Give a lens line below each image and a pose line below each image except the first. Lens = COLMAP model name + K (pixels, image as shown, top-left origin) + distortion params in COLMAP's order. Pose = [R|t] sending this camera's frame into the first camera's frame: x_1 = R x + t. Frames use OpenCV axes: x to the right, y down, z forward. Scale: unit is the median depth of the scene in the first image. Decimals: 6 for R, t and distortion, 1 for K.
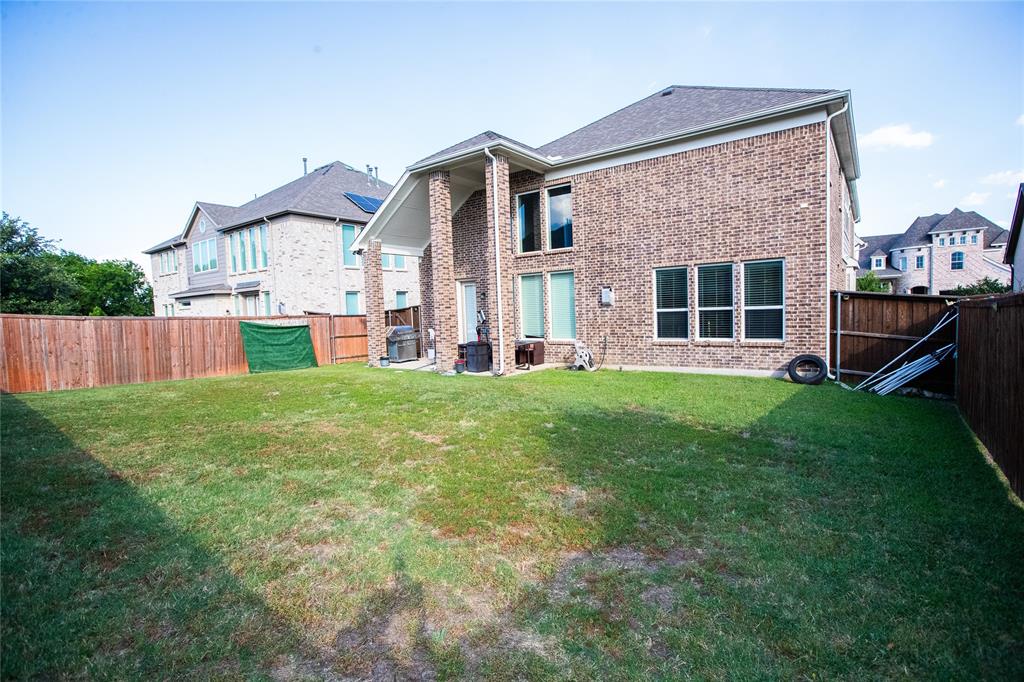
lens RADIAL K [[484.6, 0, 512.0], [0, 484.6, 341.0], [0, 0, 1]] dist [-0.051718, 0.000043]
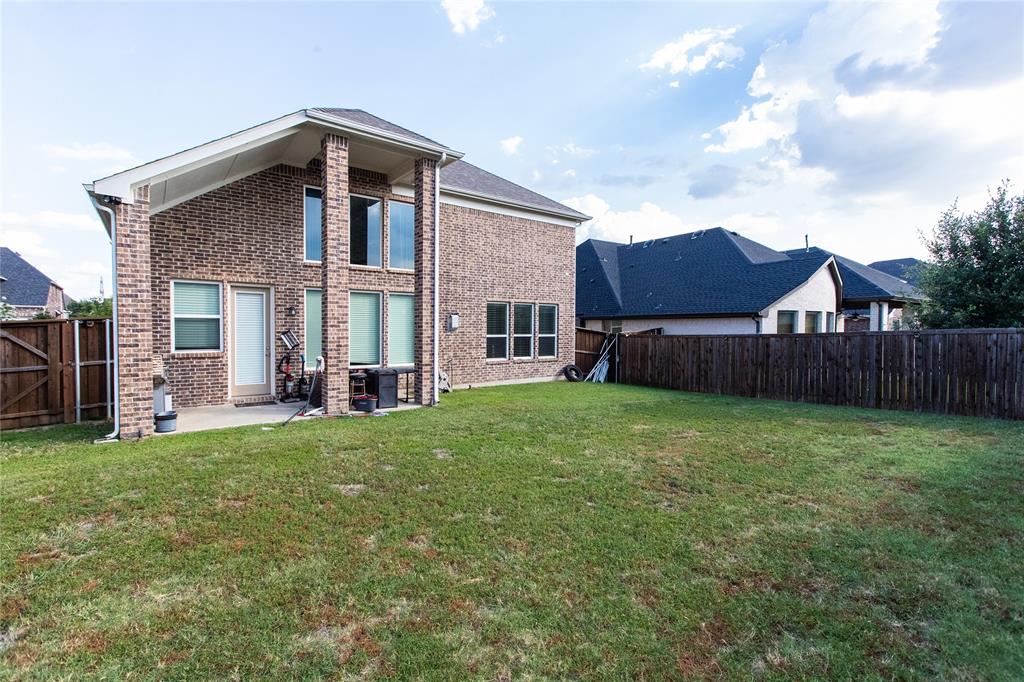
lens RADIAL K [[479.5, 0, 518.3], [0, 479.5, 343.5], [0, 0, 1]] dist [0.000128, -0.000165]
pose [[0.239374, 0.005613, 0.970911, -0.868313], [0.049312, 0.998622, -0.017931, -0.019117], [-0.969674, 0.052169, 0.238767, 0.644105]]
